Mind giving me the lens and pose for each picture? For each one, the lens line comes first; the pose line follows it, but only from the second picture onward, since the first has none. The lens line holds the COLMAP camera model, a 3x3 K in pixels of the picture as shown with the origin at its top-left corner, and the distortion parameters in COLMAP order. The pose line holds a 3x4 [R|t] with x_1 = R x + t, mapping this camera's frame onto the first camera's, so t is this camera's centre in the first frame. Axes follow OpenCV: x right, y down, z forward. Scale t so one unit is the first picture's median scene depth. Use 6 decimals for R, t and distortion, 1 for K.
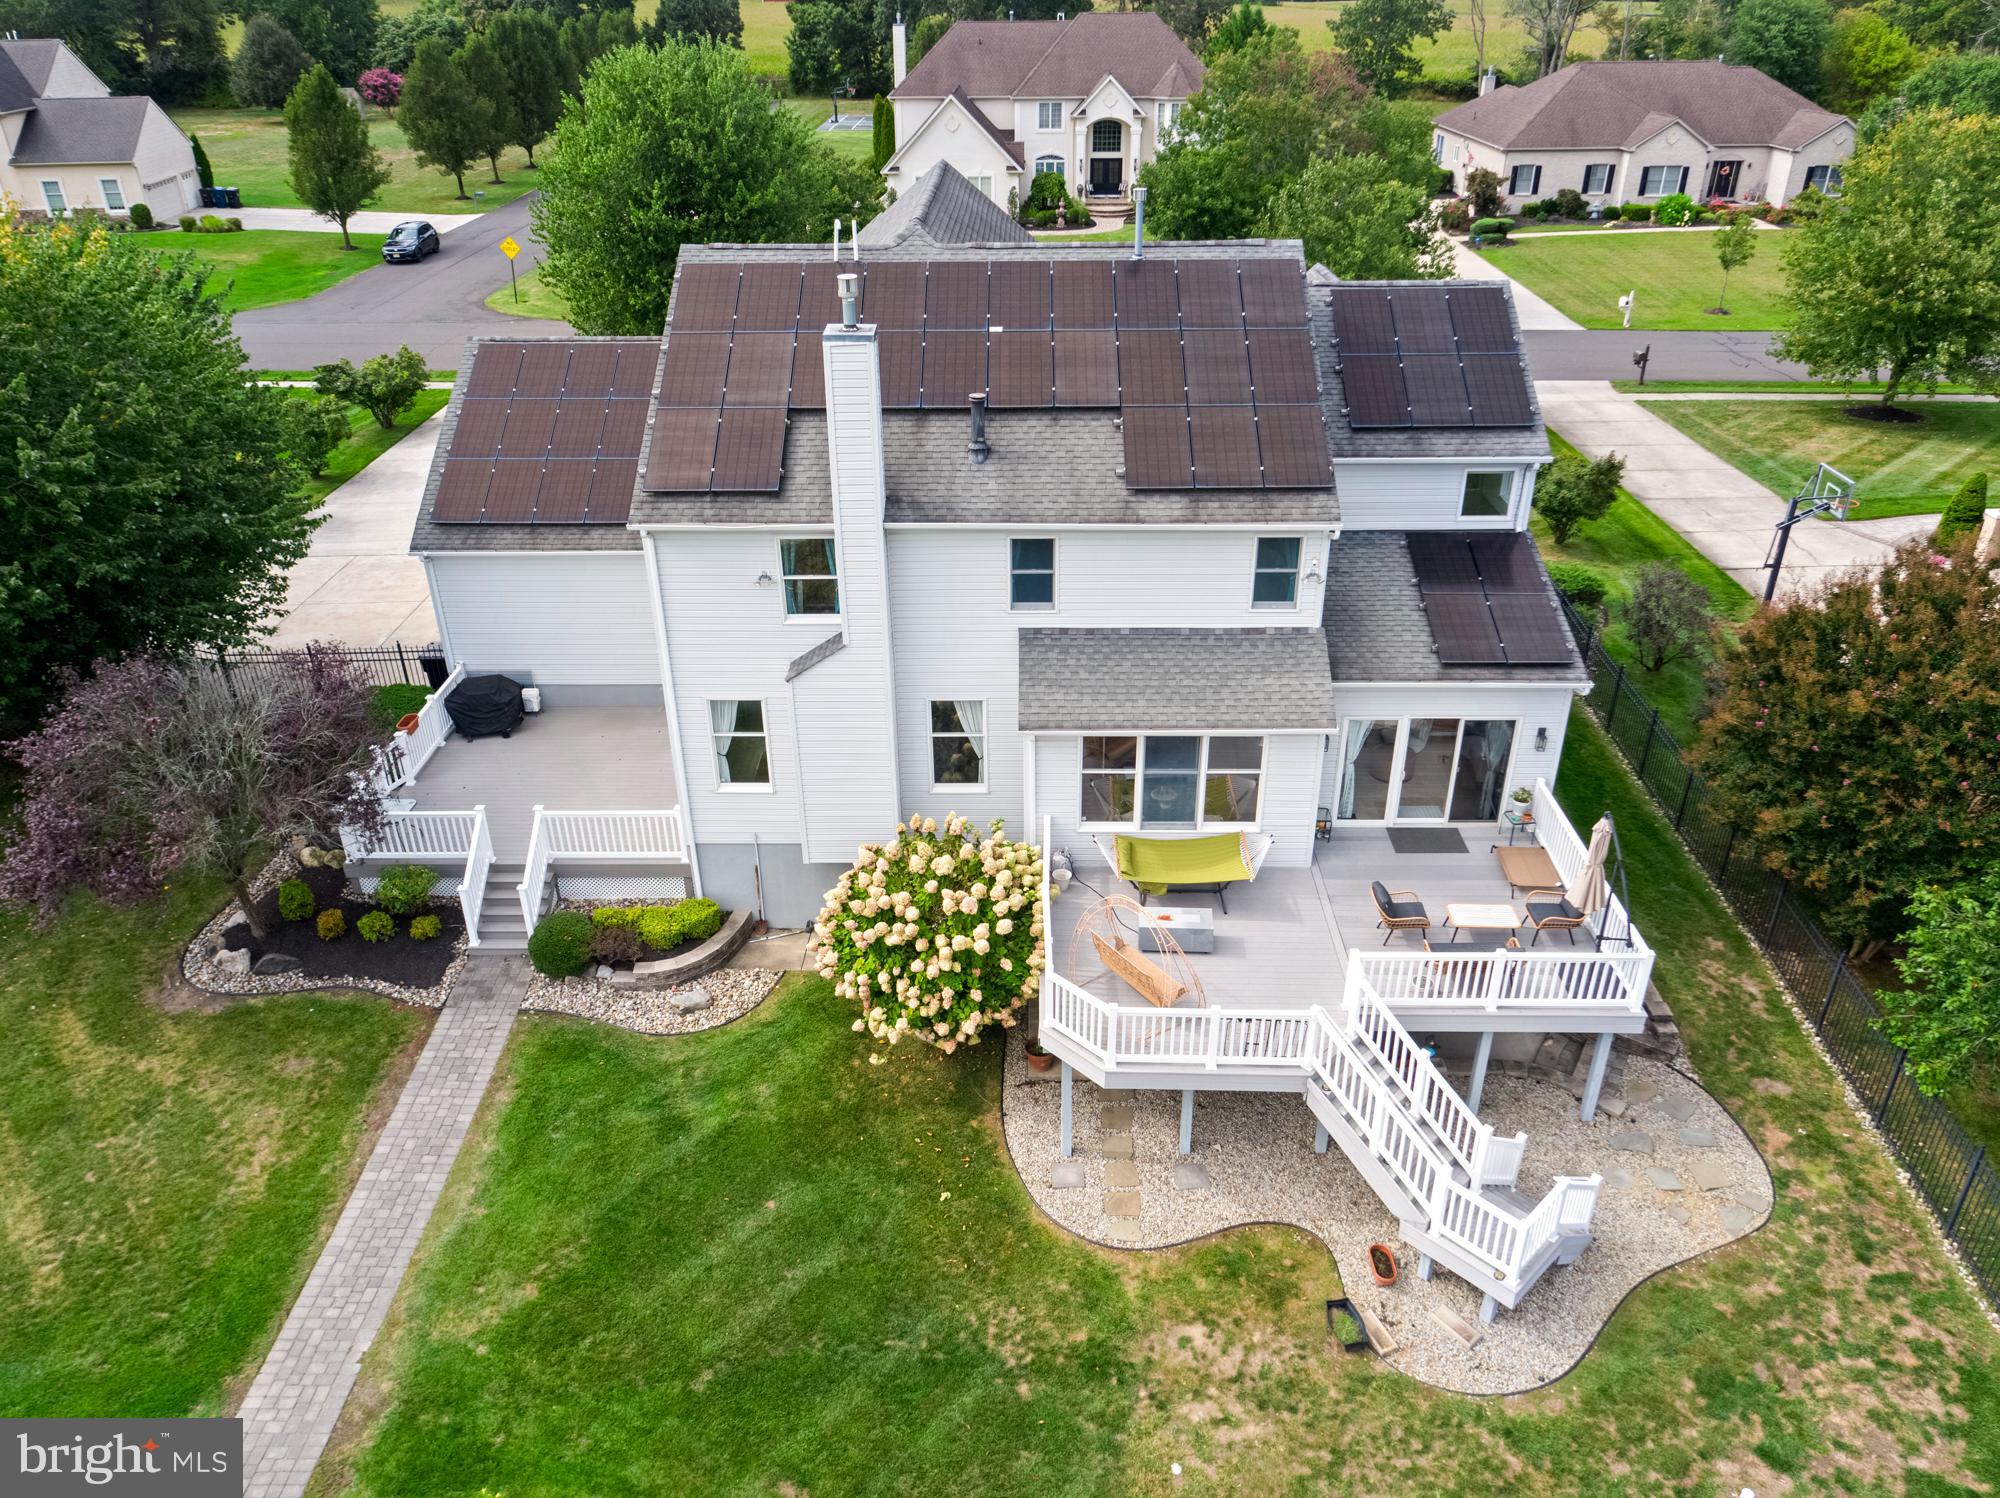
lens RADIAL K [[1422.0, 0, 1009.6], [0, 1422.0, 759.7], [0, 0, 1]] dist [0.001821, 0.001243]
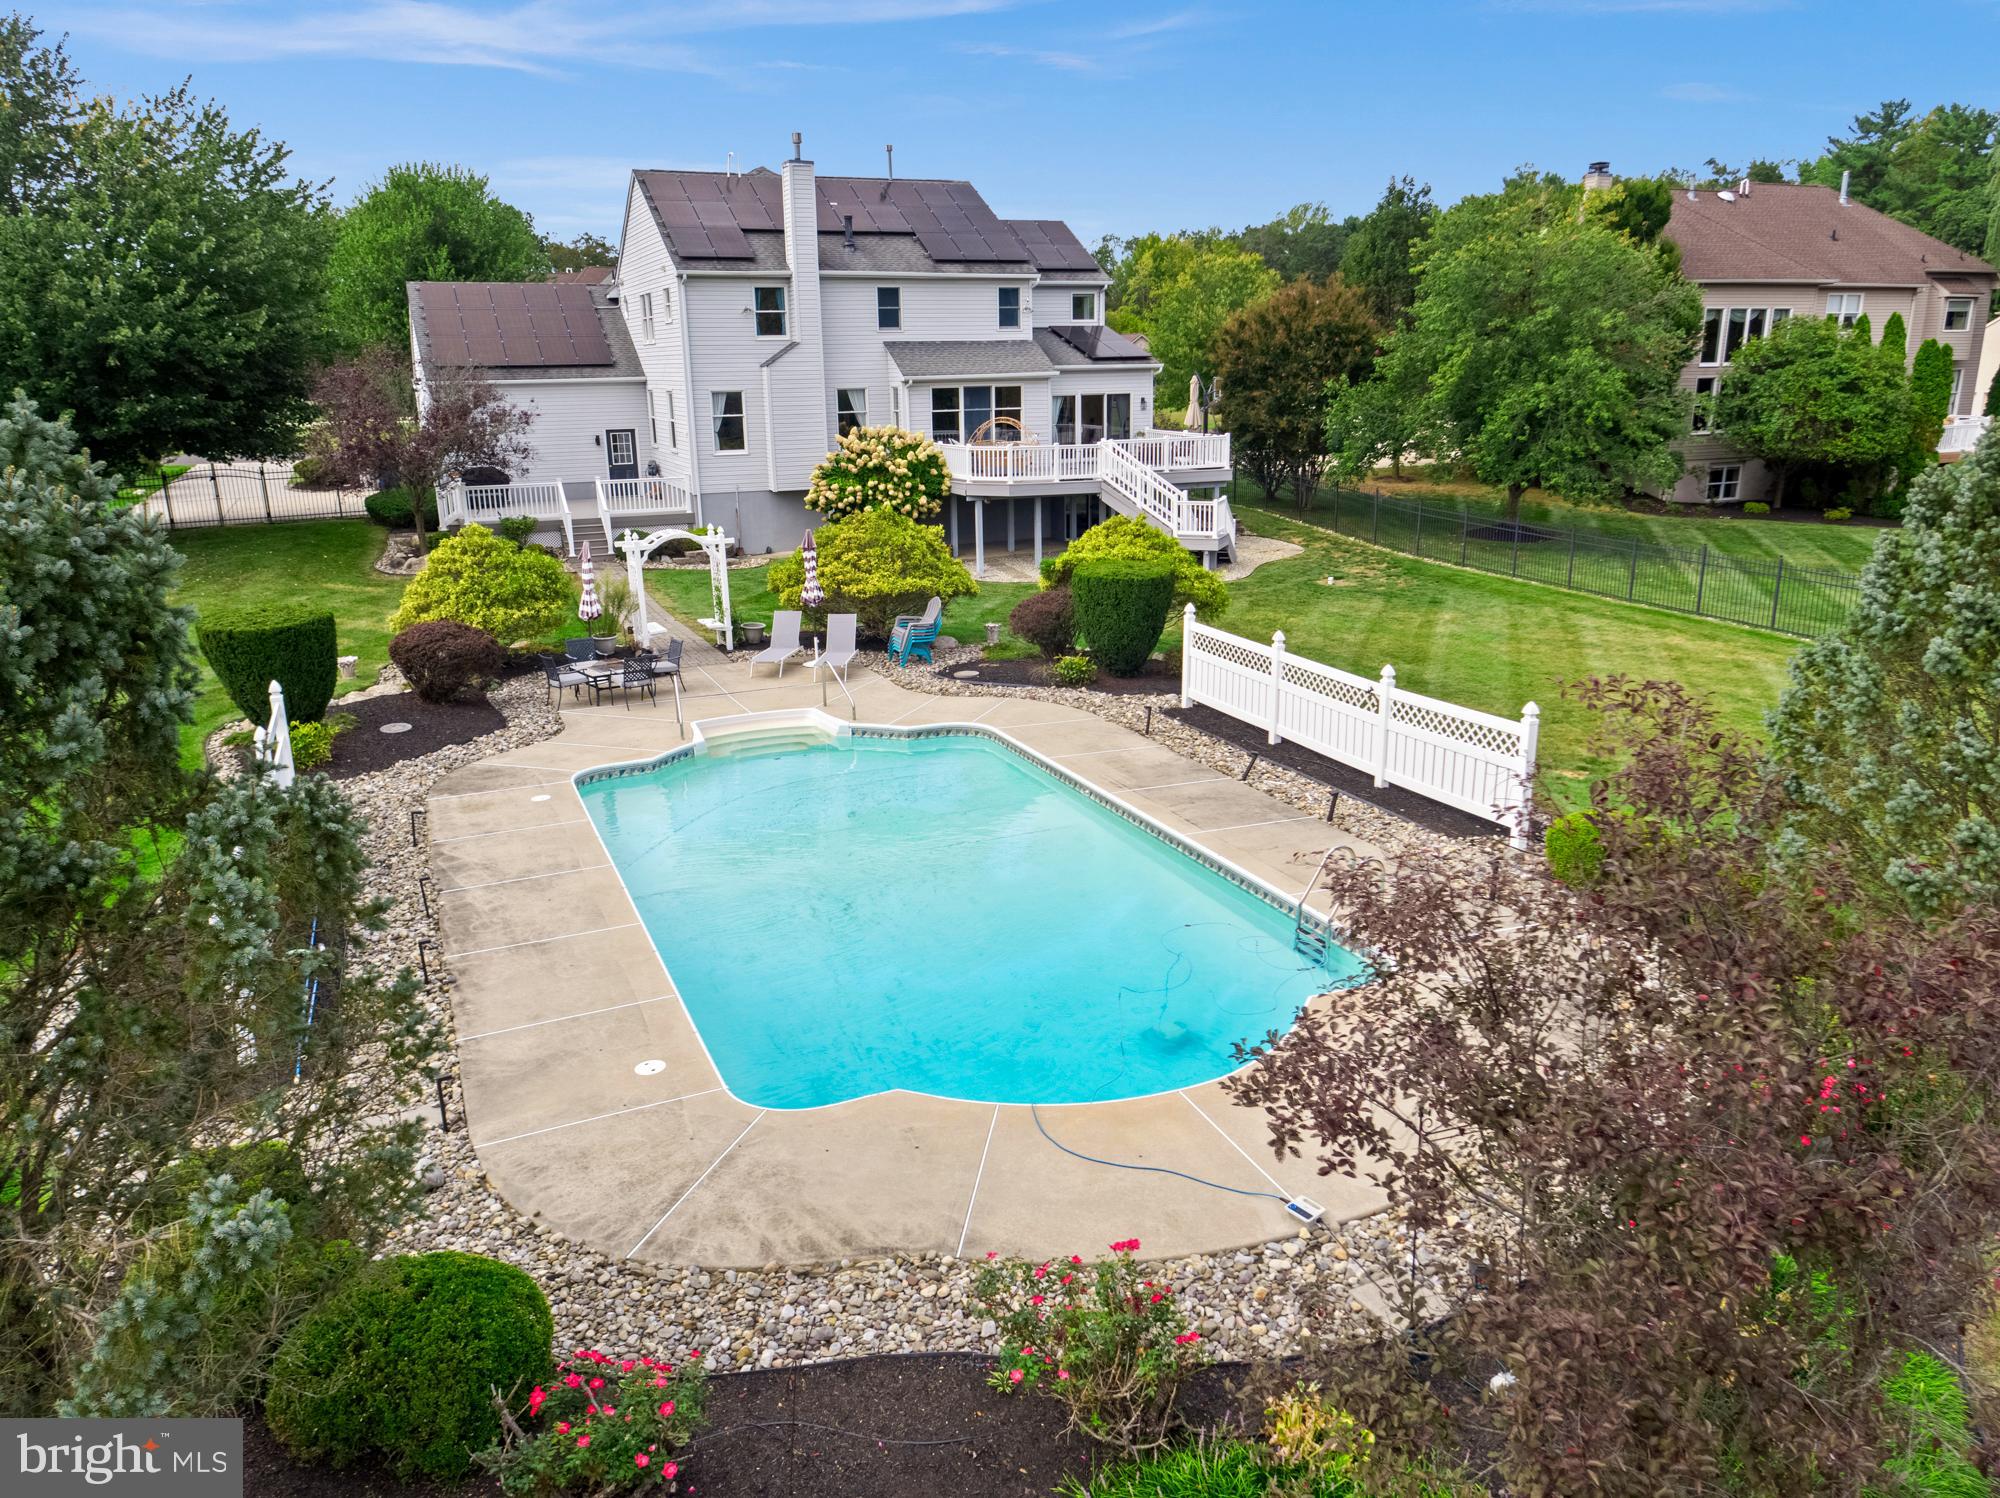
lens RADIAL K [[1422.0, 0, 1004.2], [0, 1422.0, 753.7], [0, 0, 1]] dist [0.001821, 0.001243]
pose [[0.908181, -0.114564, 0.402596, -0.616300], [0.208926, 0.957506, -0.198826, 0.769322], [-0.362709, 0.264683, 0.893524, -0.520278]]
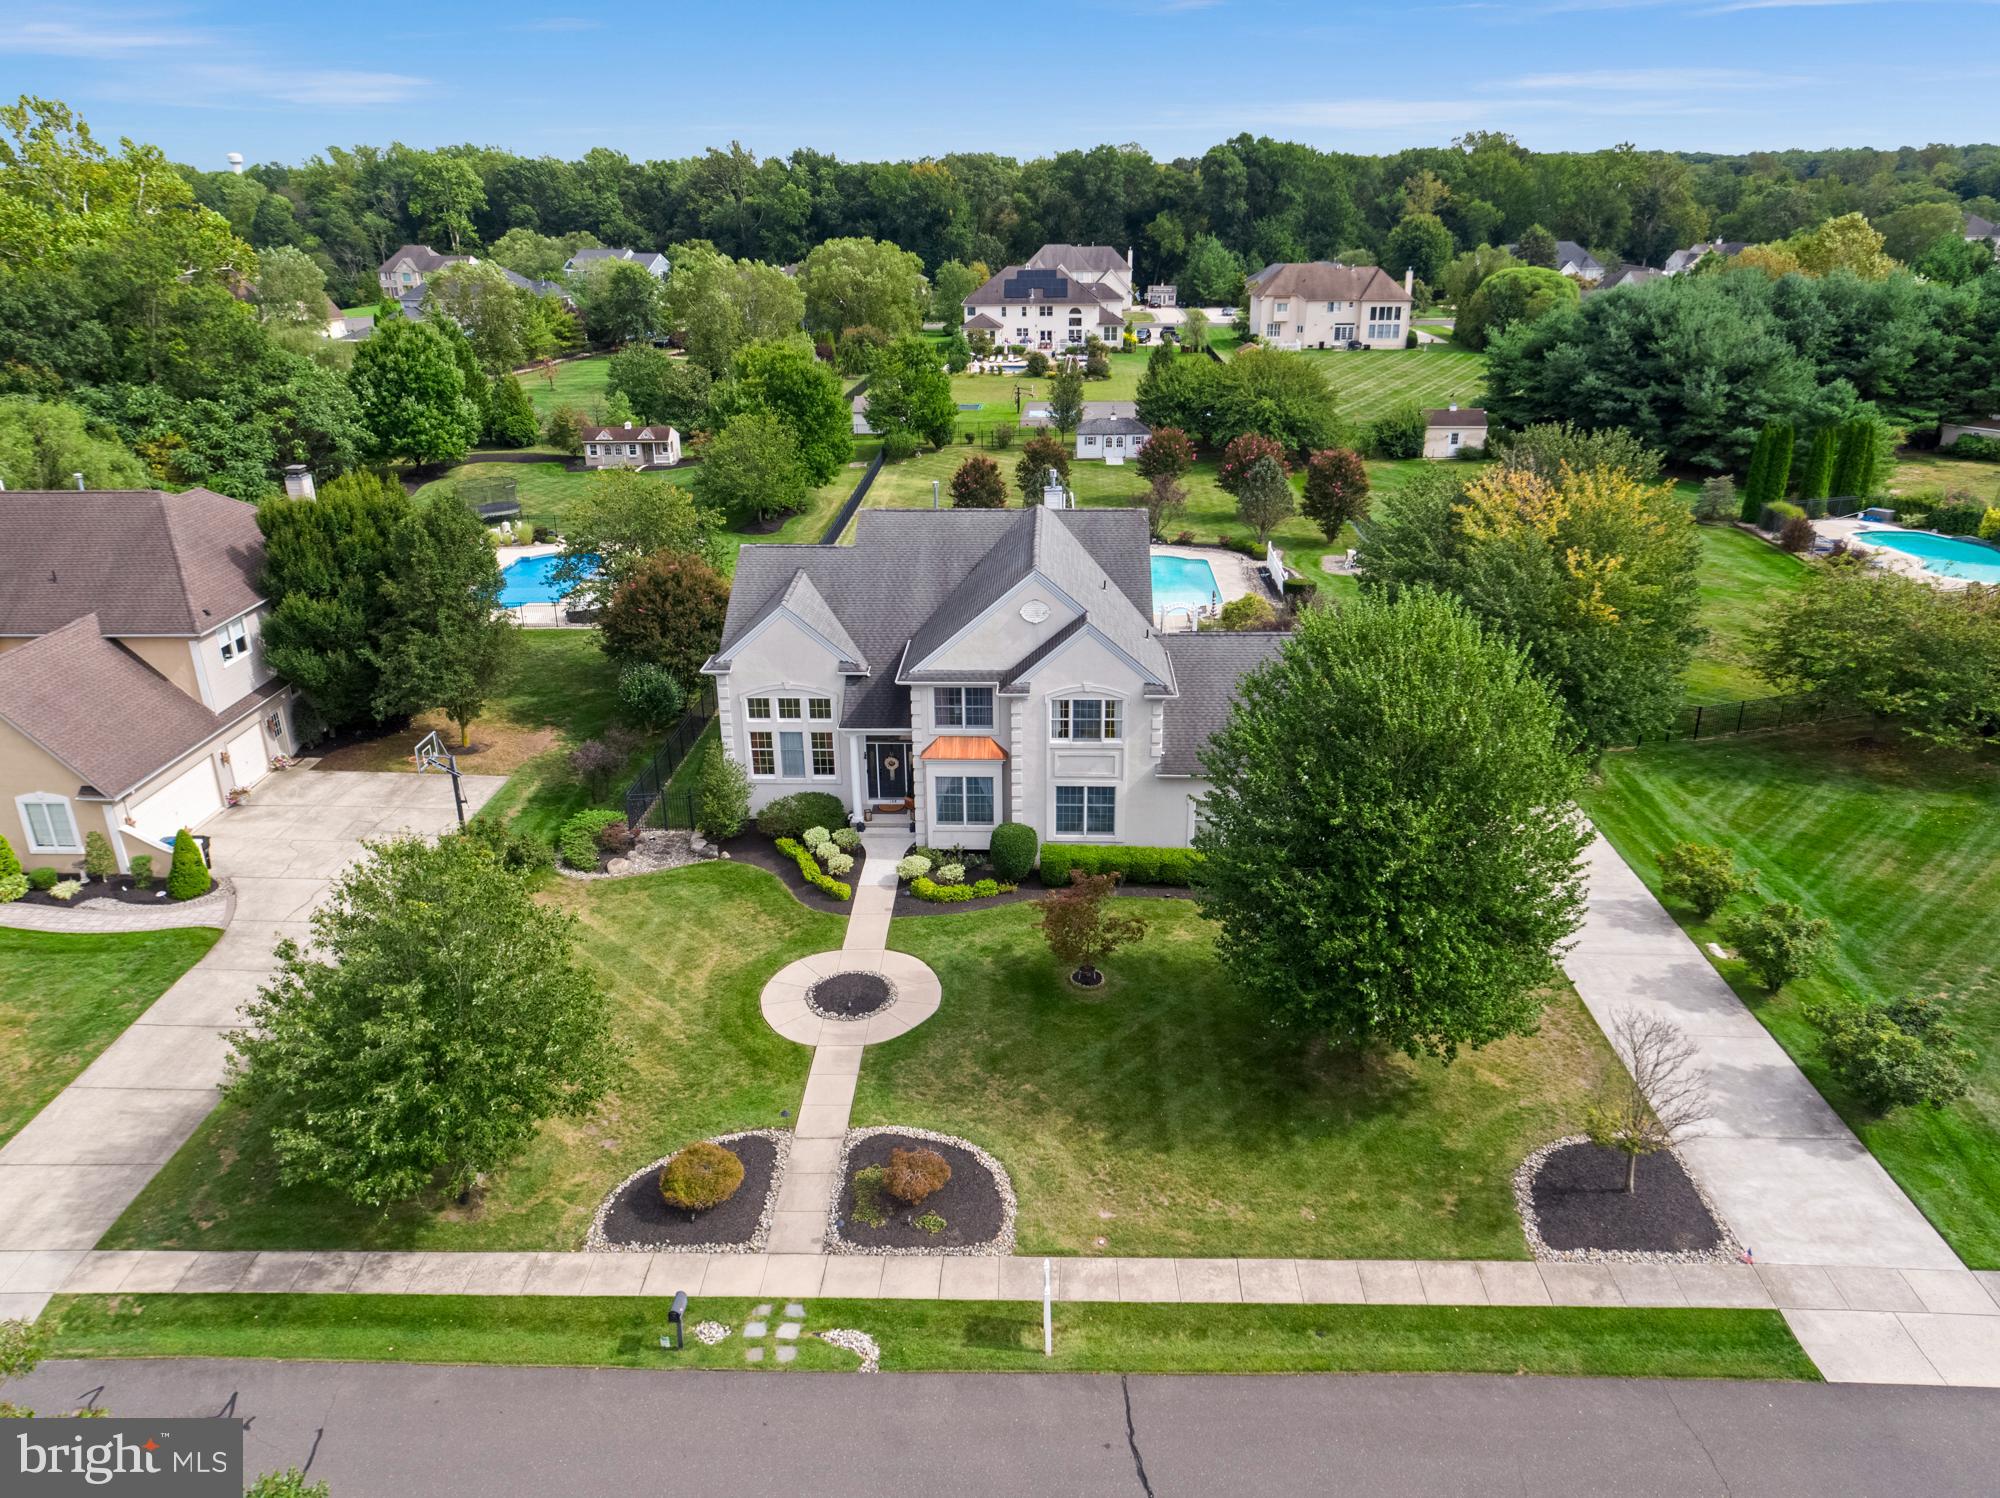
lens RADIAL K [[1422.0, 0, 996.3], [0, 1422.0, 753.8], [0, 0, 1]] dist [0.001821, 0.001243]
pose [[-0.999811, -0.009923, 0.016740, -0.009322], [0.006880, 0.624437, 0.781045, -1.941907], [-0.018203, 0.781012, -0.624251, 2.797941]]
